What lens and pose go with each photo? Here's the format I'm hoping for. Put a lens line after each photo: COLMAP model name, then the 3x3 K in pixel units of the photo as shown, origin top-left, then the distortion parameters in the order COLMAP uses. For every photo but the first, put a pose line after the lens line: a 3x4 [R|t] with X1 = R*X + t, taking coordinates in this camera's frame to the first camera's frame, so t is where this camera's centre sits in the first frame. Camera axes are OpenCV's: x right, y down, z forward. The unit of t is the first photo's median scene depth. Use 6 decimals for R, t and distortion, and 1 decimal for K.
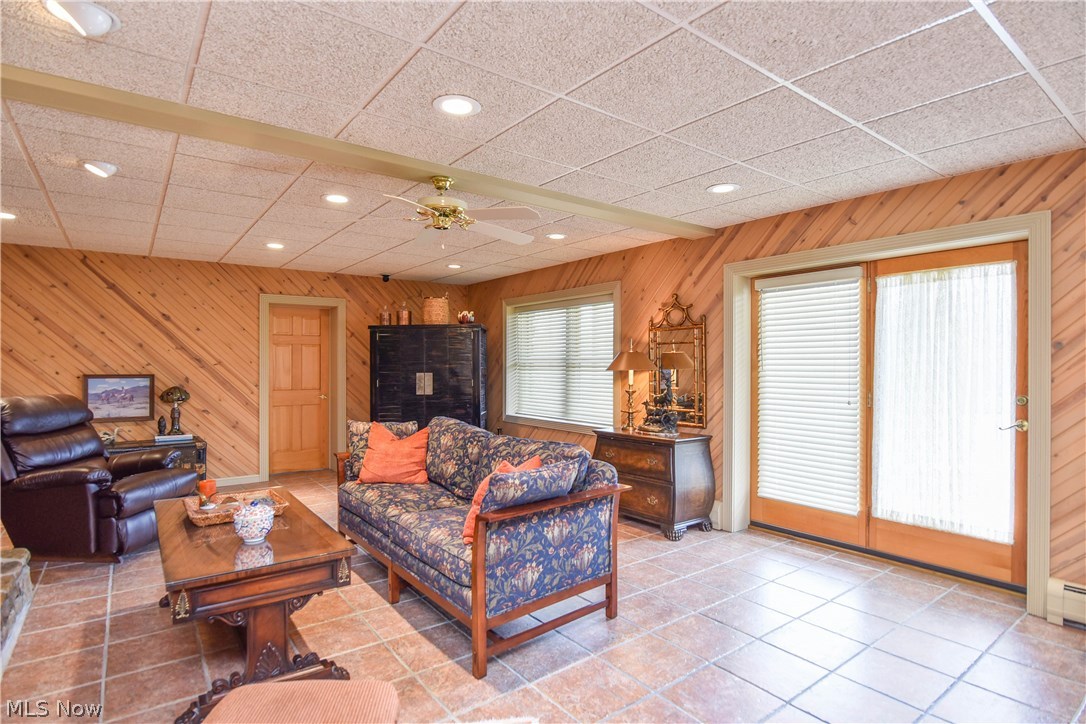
lens RADIAL K [[556.5, 0, 543.0], [0, 556.5, 362.0], [0, 0, 1]] dist [-0.012897, -0.000376]
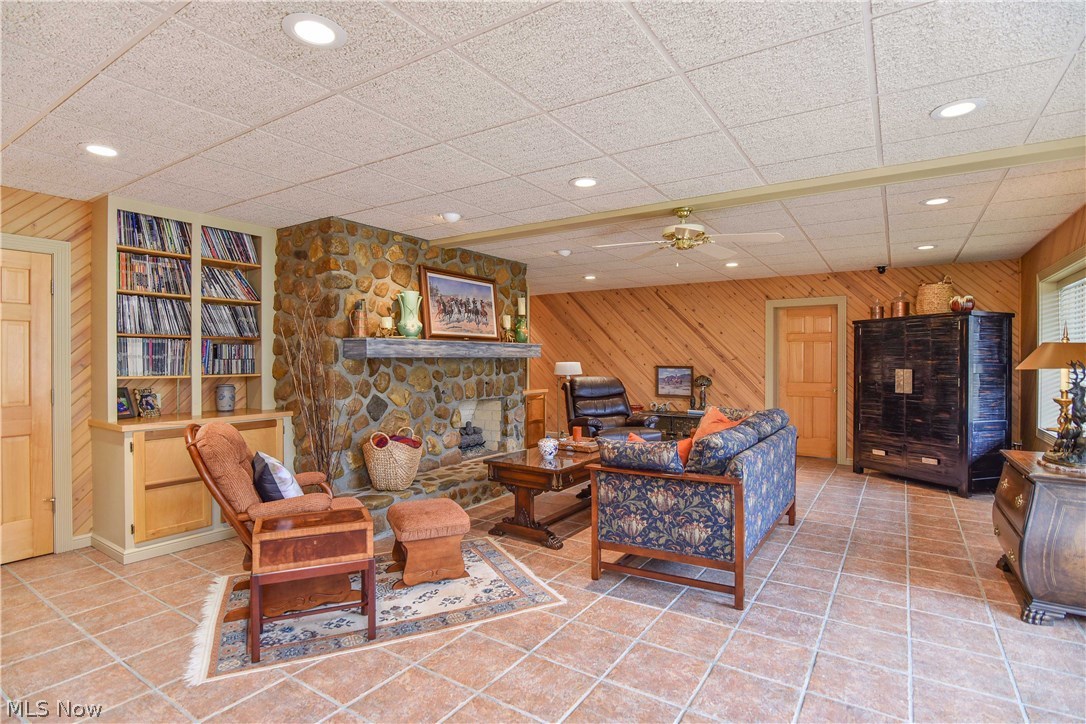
lens RADIAL K [[542.5, 0, 543.0], [0, 542.5, 362.0], [0, 0, 1]] dist [-0.024178, -0.000596]
pose [[0.333635, 0.006552, -0.942680, 0.477033], [0.001008, 0.999973, 0.007307, 0.001039], [0.942702, -0.003388, 0.333619, 0.172976]]
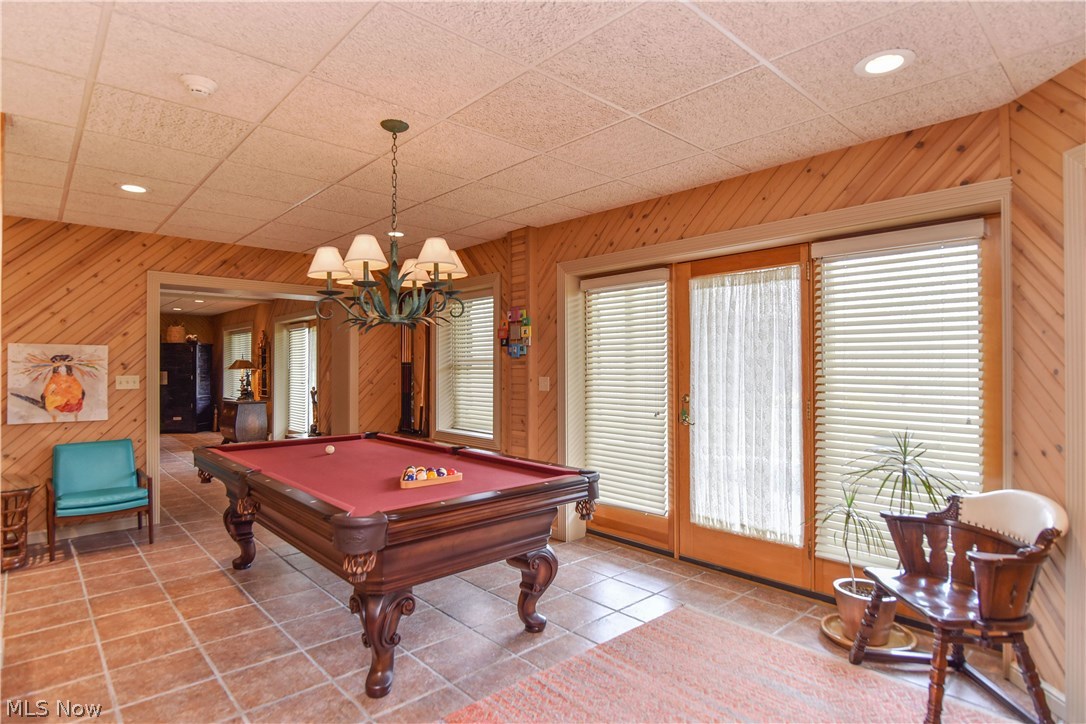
lens RADIAL K [[574.6, 0, 543.0], [0, 574.6, 362.0], [0, 0, 1]] dist [0.001676, 0.000382]
pose [[0.995143, 0.000788, 0.098436, 0.874005], [-0.000209, 0.999983, -0.005891, 0.001536], [-0.098439, 0.005842, 0.995126, -0.955909]]
